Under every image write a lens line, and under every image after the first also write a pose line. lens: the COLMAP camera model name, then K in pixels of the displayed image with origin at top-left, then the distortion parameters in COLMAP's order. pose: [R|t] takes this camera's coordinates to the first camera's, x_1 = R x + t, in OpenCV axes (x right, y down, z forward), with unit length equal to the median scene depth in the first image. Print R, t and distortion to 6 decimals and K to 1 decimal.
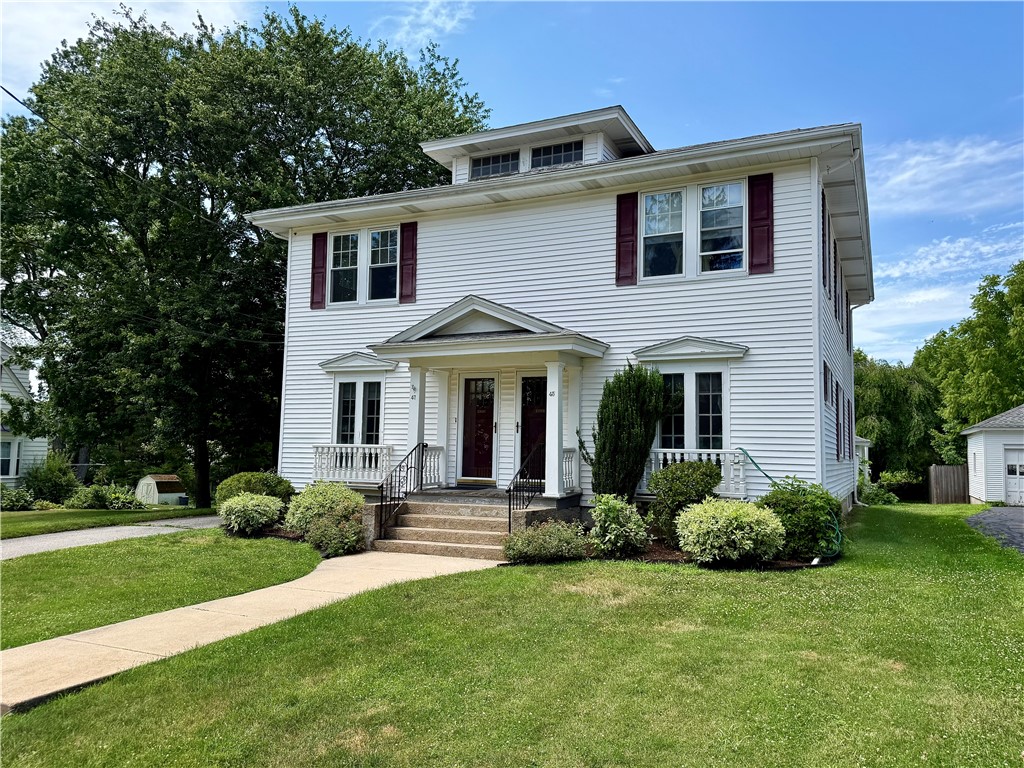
lens RADIAL K [[787.1, 0, 489.8], [0, 787.1, 406.6], [0, 0, 1]] dist [0.065382, -0.012286]
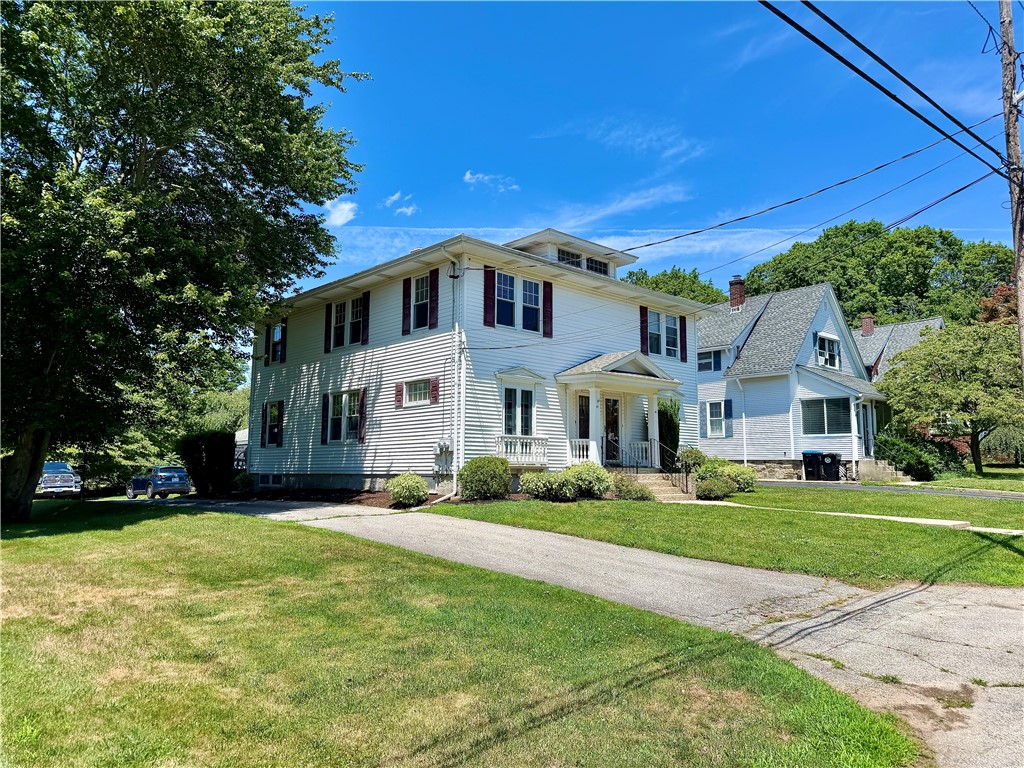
lens RADIAL K [[703.6, 0, 512.2], [0, 703.6, 382.8], [0, 0, 1]] dist [-0.000654, -0.000016]
pose [[0.340651, 0.070734, 0.937525, -1.433159], [-0.071525, 0.996226, -0.049174, 0.019547], [-0.937465, -0.050306, 0.344424, 0.662149]]
